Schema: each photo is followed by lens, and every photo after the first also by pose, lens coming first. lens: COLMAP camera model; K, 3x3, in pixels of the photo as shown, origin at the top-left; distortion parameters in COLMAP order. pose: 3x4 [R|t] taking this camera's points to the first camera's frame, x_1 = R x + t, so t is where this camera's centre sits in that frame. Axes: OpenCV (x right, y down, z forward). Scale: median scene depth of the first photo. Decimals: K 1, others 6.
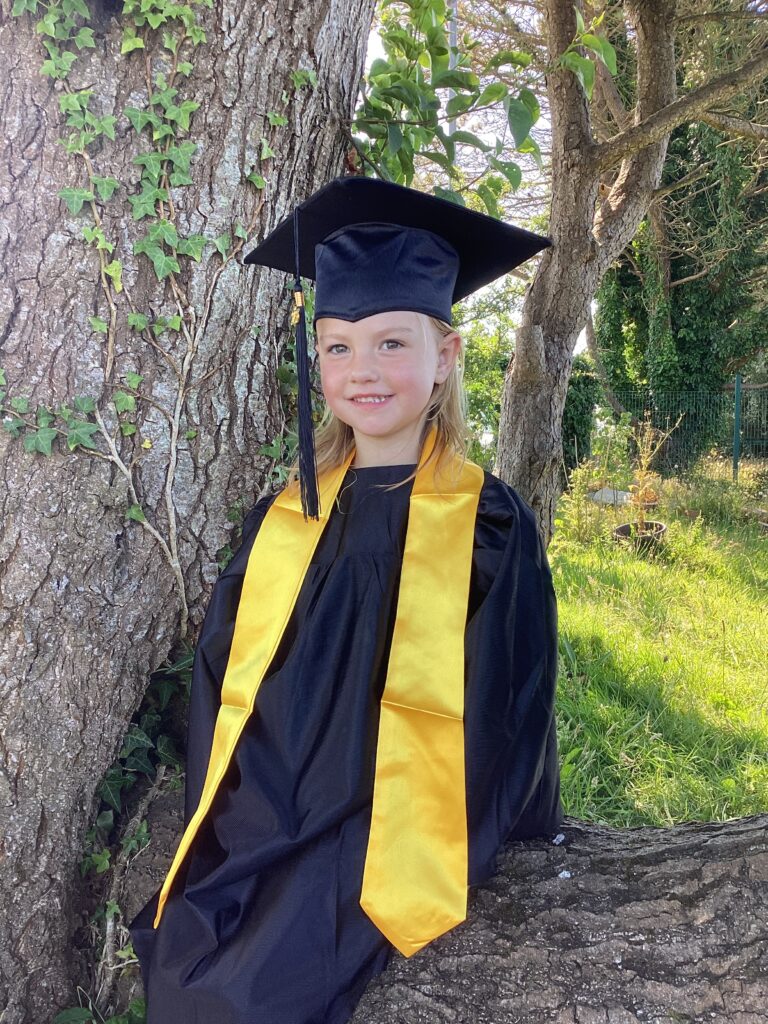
lens RADIAL K [[921.3, 0, 392.1], [0, 921.3, 520.3], [0, 0, 1]] dist [0.036323, -0.108511]
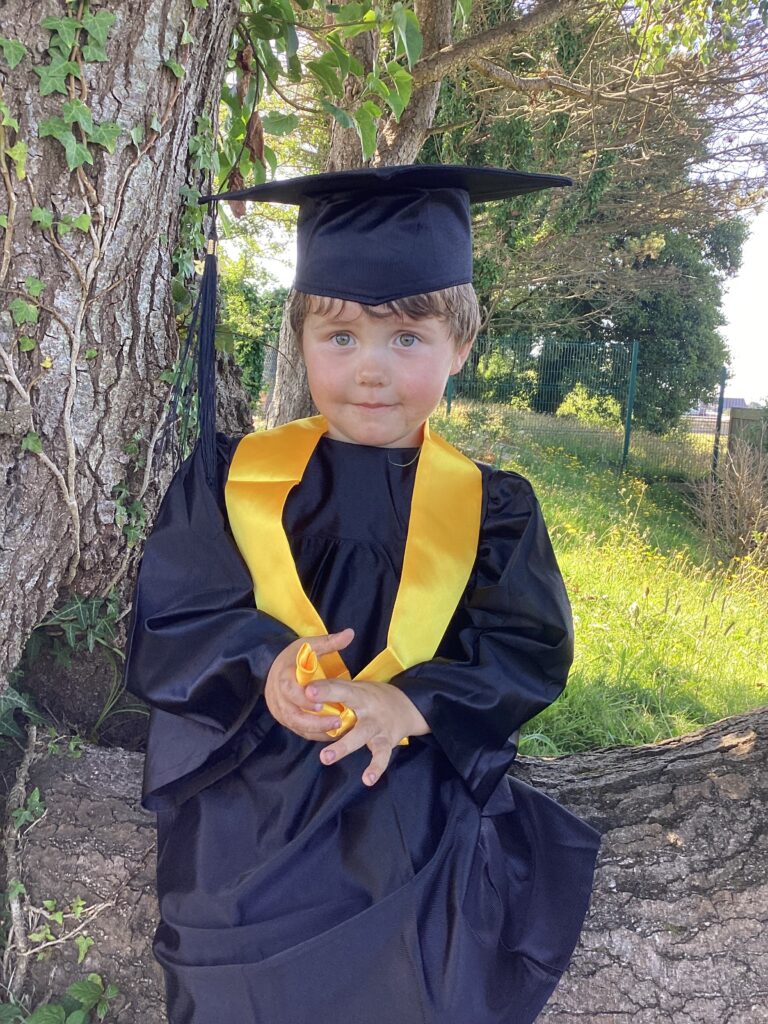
lens RADIAL K [[921.3, 0, 384.9], [0, 921.3, 522.1], [0, 0, 1]] dist [0.036323, -0.108511]
pose [[0.951193, 0.002474, 0.308587, -0.225514], [-0.026506, 0.996927, 0.073711, -0.006287], [-0.307456, -0.078293, 0.948336, 0.072056]]
